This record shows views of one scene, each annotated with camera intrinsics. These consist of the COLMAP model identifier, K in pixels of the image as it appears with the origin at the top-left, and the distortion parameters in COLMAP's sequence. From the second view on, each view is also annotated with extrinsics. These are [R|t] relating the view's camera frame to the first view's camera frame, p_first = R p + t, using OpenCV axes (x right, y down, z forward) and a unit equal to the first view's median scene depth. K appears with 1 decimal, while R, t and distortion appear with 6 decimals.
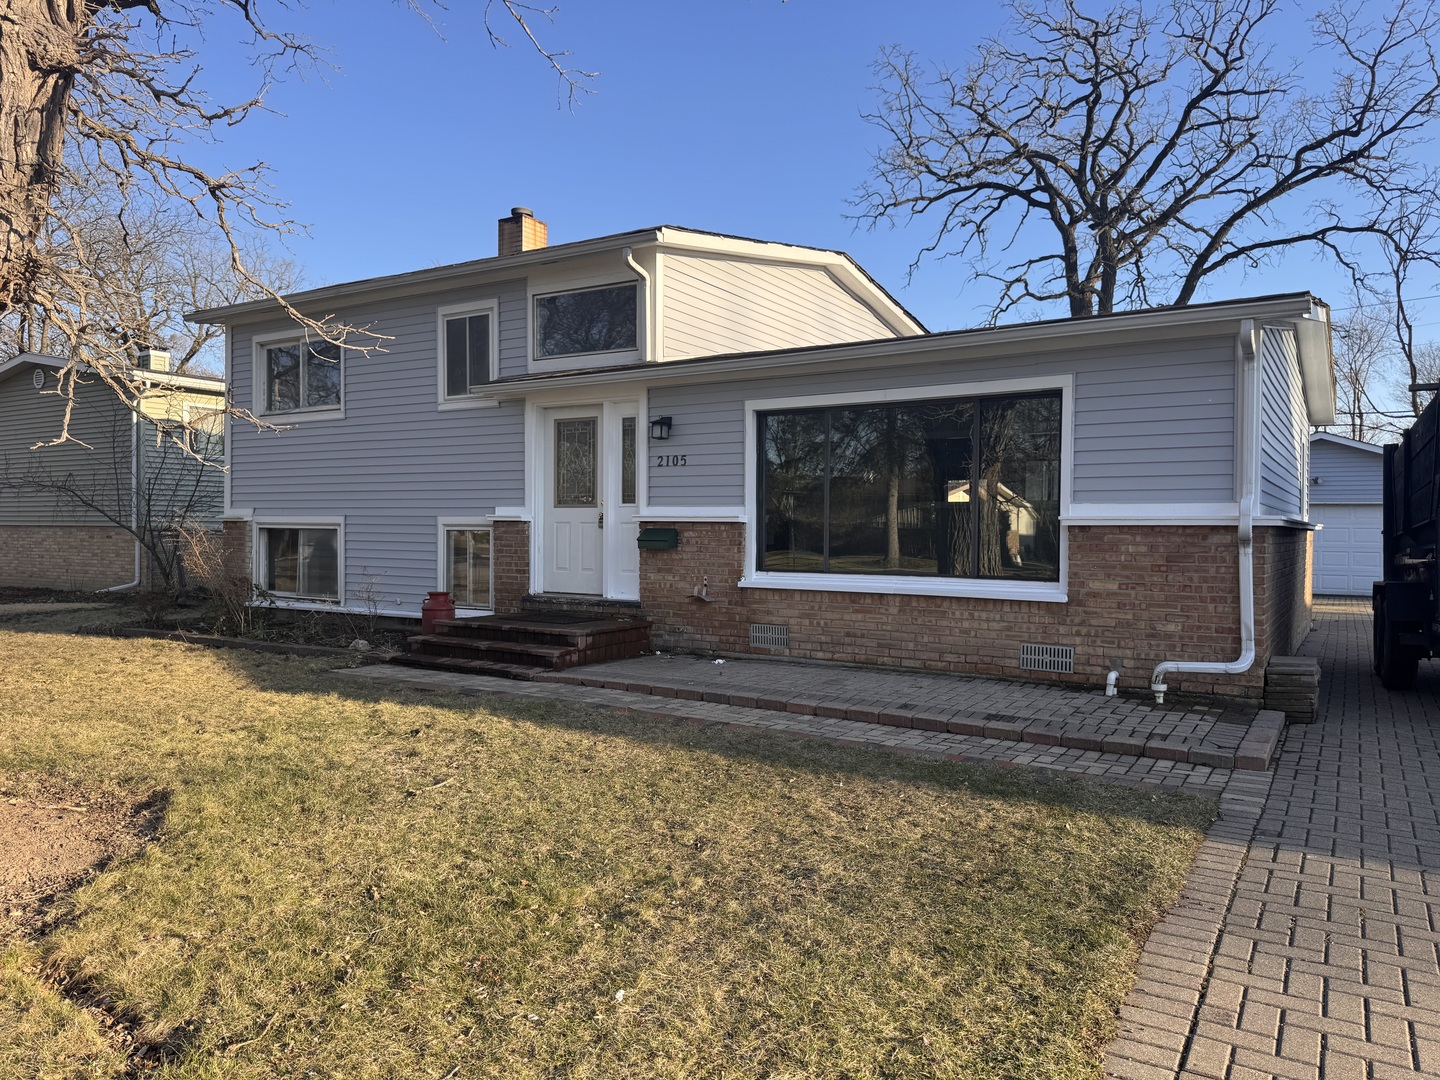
lens RADIAL K [[987.2, 0, 775.7], [0, 987.2, 542.5], [0, 0, 1]] dist [0.036046, -0.016955]
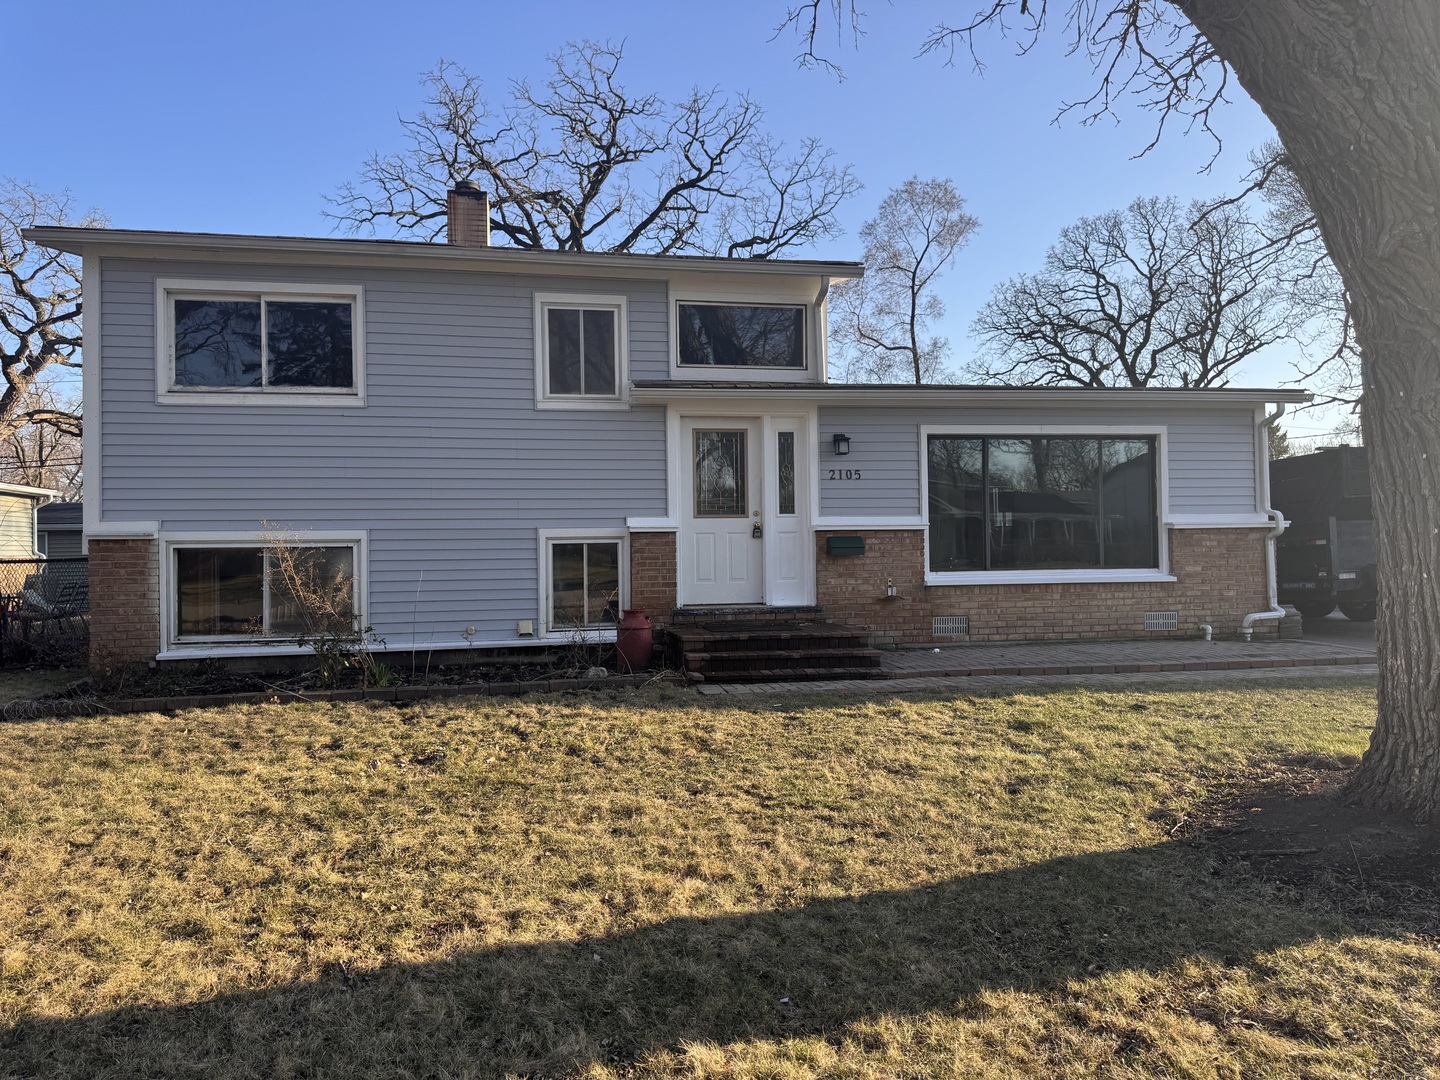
lens RADIAL K [[987.2, 0, 711.9], [0, 987.2, 528.2], [0, 0, 1]] dist [0.036046, -0.016955]
pose [[0.749041, -0.002343, 0.662520, -0.900146], [0.029771, 0.999103, -0.030126, 0.004667], [-0.661855, 0.042289, 0.748438, 0.269807]]
